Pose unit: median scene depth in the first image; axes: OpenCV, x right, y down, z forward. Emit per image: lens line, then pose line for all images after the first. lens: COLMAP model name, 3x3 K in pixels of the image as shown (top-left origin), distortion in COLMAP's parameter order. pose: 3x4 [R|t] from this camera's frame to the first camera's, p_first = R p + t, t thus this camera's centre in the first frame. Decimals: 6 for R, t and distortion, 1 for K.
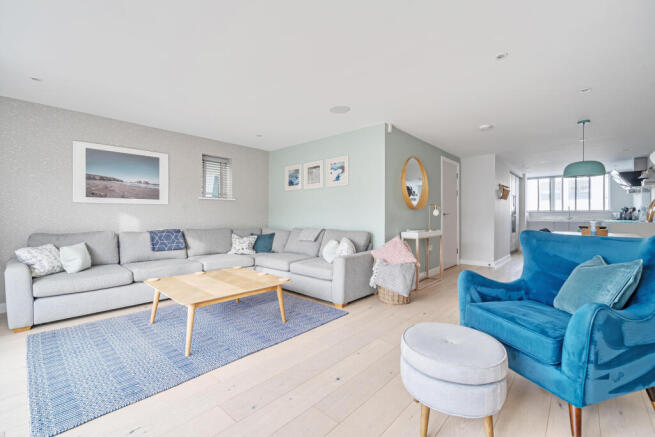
lens RADIAL K [[278.1, 0, 335.4], [0, 278.1, 215.0], [0, 0, 1]] dist [0.001995, 0.000277]
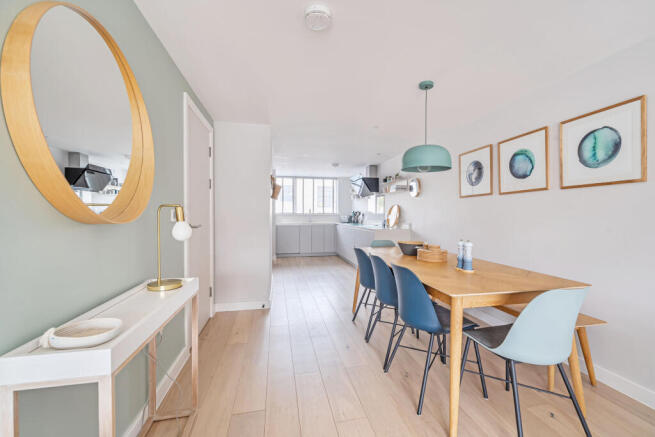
lens RADIAL K [[278.1, 0, 335.4], [0, 278.1, 215.0], [0, 0, 1]] dist [0.001995, 0.000277]
pose [[0.596929, -0.002290, 0.802291, 0.106975], [-0.002509, 0.999986, 0.004721, -0.014945], [-0.802290, -0.004831, 0.596915, 0.342995]]
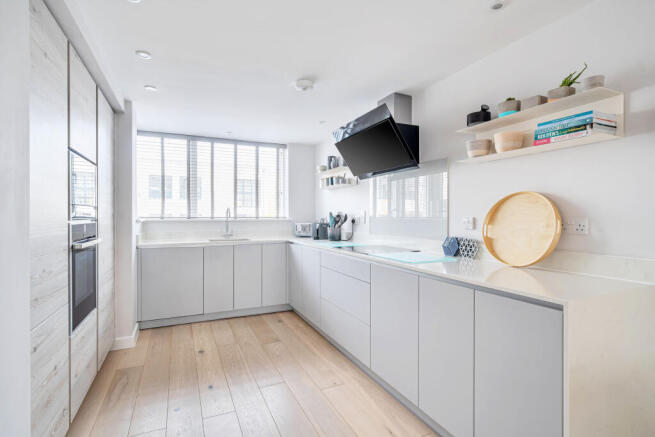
lens RADIAL K [[315.6, 0, 327.5], [0, 315.6, 218.5], [0, 0, 1]] dist [-0.000333, -0.000011]
pose [[0.398639, -0.002739, 0.917104, 0.444417], [-0.002054, 0.999990, 0.003879, -0.017418], [-0.917106, -0.003430, 0.398630, 0.656778]]
